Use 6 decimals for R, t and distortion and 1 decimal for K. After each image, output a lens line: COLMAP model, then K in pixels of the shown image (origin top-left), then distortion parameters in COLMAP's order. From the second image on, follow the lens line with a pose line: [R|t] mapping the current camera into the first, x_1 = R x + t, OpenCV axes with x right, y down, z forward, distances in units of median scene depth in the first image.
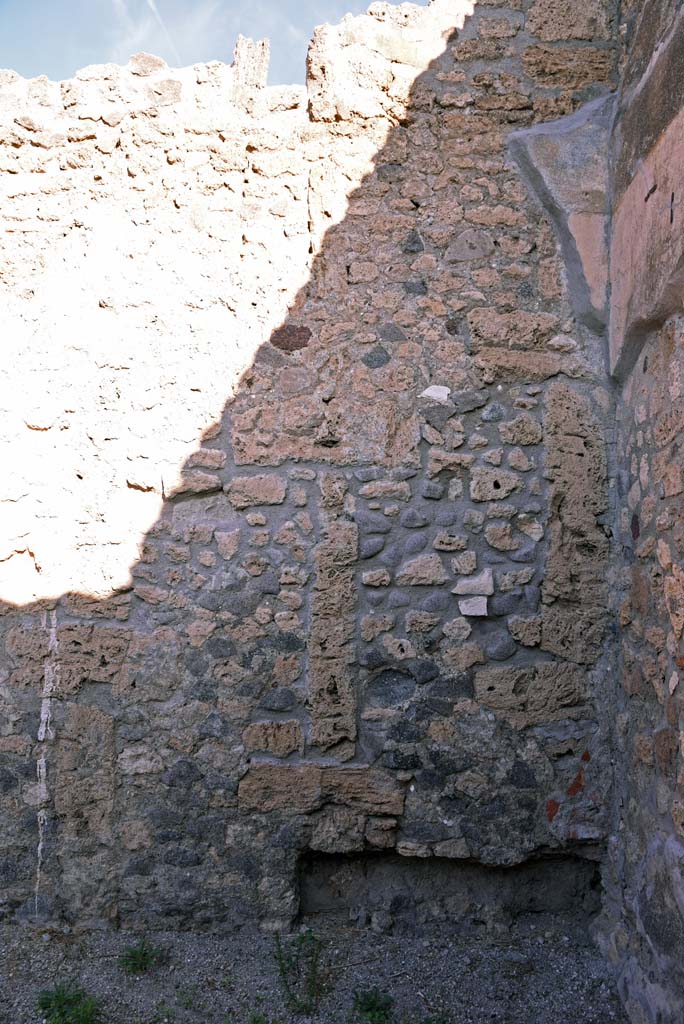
lens RADIAL K [[700.9, 0, 343.6], [0, 700.9, 508.1], [0, 0, 1]] dist [-0.126636, 0.087473]
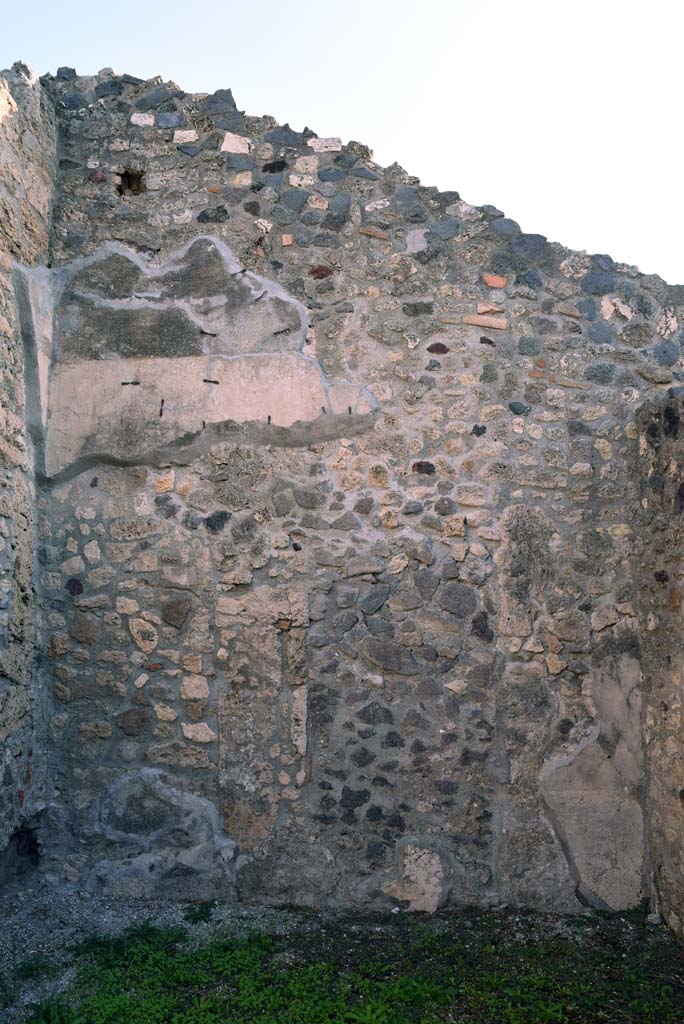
lens RADIAL K [[700.9, 0, 348.3], [0, 700.9, 508.2], [0, 0, 1]] dist [-0.126636, 0.087473]
pose [[-0.131205, 0.070169, 0.988869, -1.053250], [-0.044490, 0.996070, -0.076583, -0.045875], [-0.990356, -0.054043, -0.127567, 0.555632]]
